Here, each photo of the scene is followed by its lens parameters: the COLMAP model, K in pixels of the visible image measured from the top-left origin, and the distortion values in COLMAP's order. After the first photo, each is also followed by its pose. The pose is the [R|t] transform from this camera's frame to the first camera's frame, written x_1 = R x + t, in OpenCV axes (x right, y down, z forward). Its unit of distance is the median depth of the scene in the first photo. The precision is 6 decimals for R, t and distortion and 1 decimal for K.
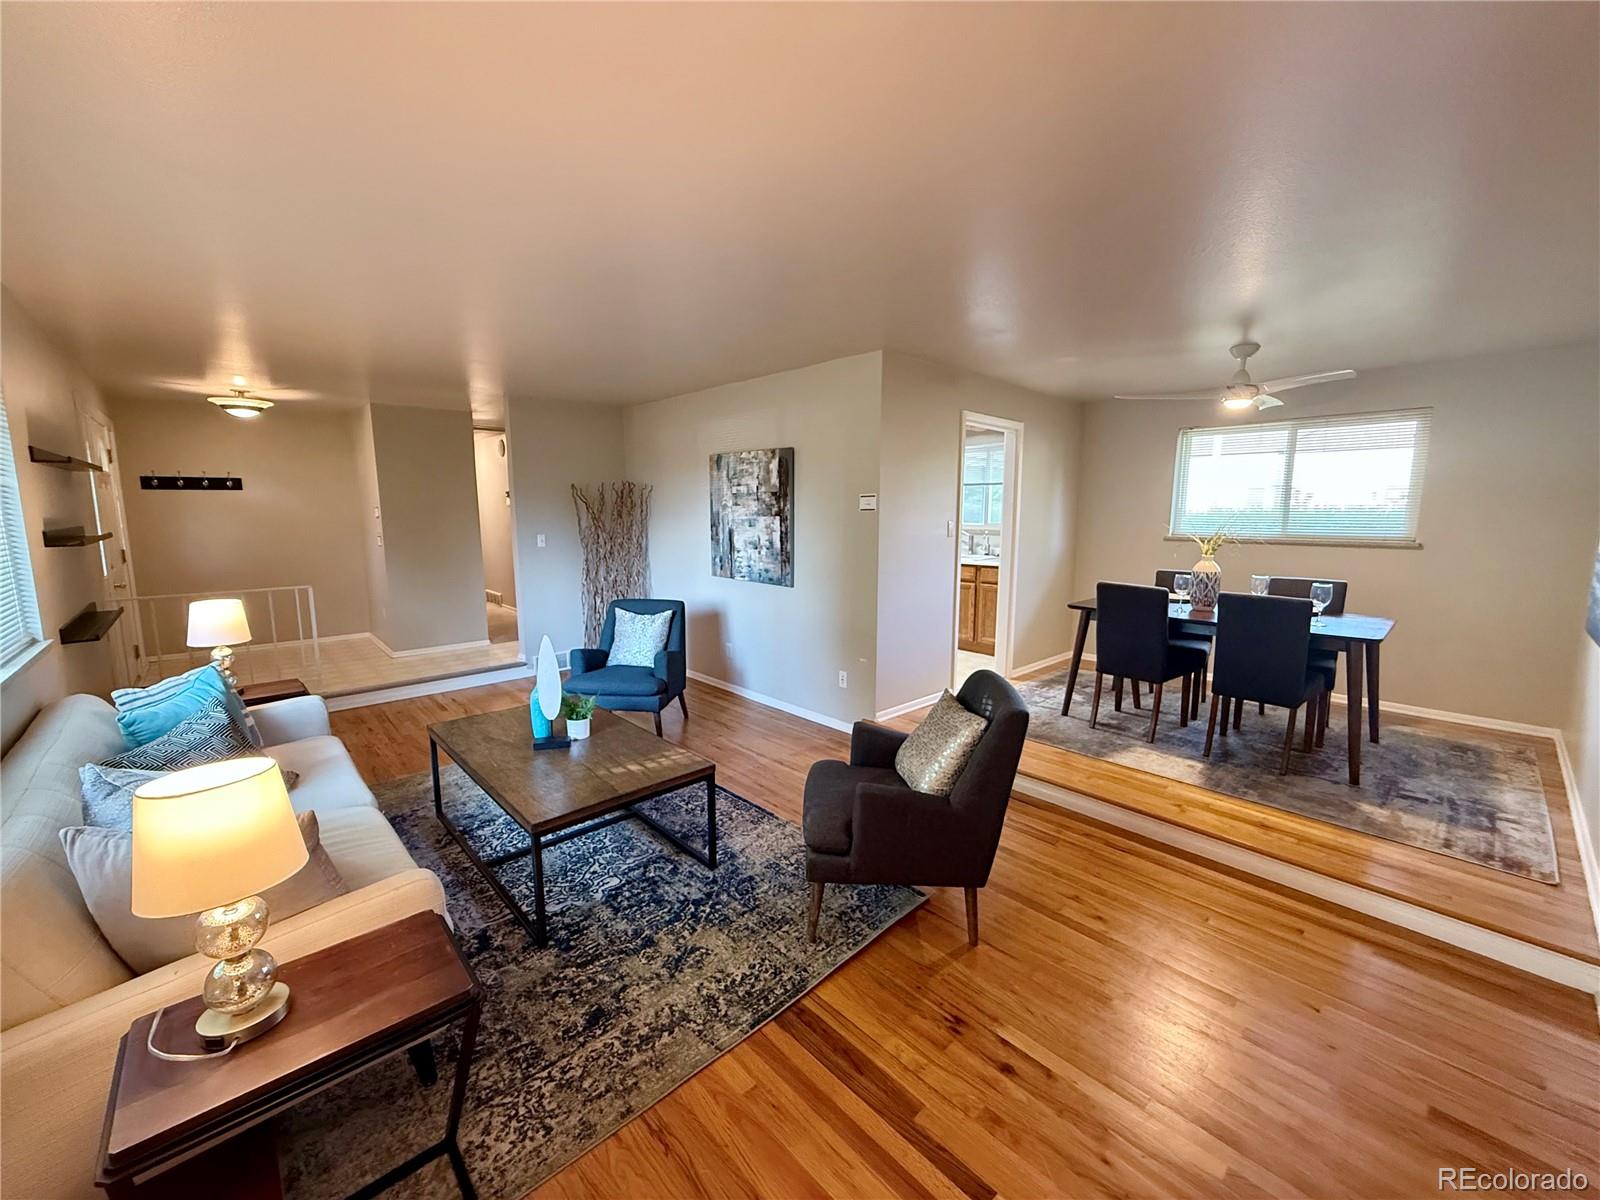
lens RADIAL K [[629.9, 0, 814.4], [0, 629.9, 598.7], [0, 0, 1]] dist [0.000114, -0.000163]
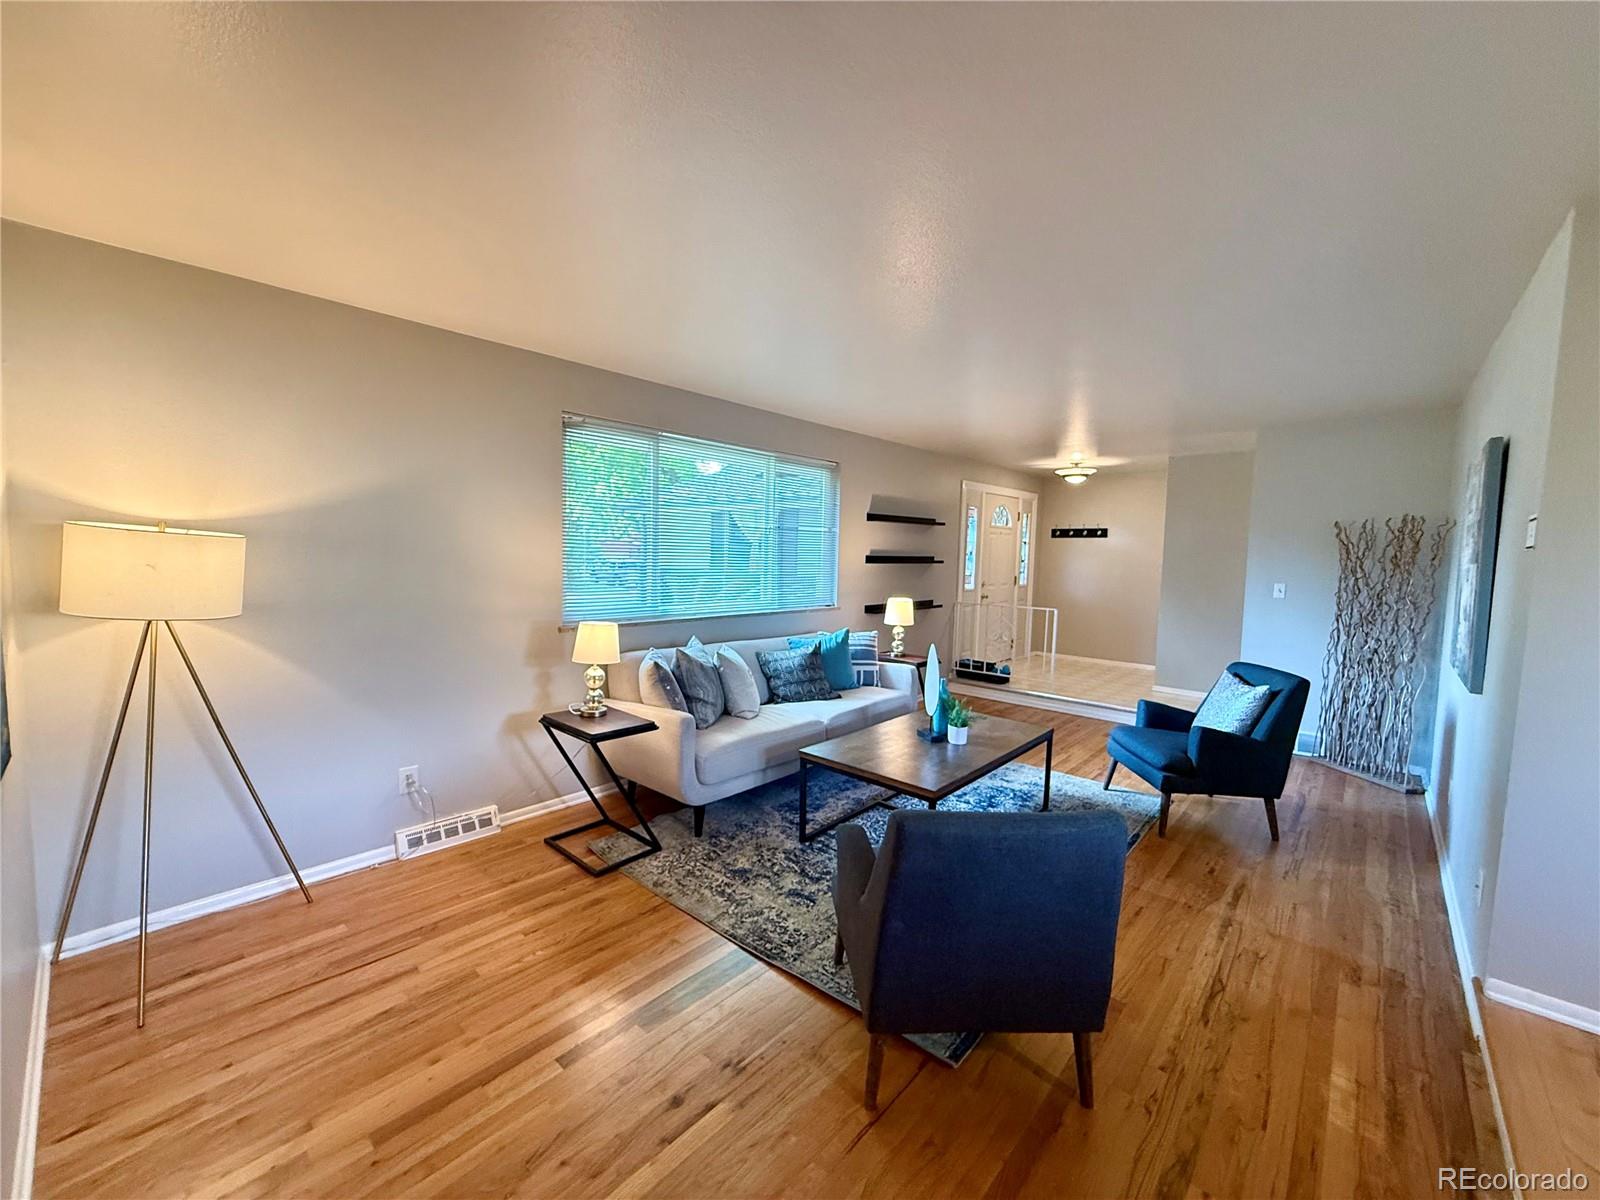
lens RADIAL K [[644.6, 0, 800.0], [0, 644.6, 600.0], [0, 0, 1]] dist [-0.001842, -0.000242]
pose [[0.082043, 0.079020, -0.993491, 0.503270], [-0.163615, 0.984395, 0.064785, -0.041765], [0.983107, 0.157235, 0.093692, 0.395890]]
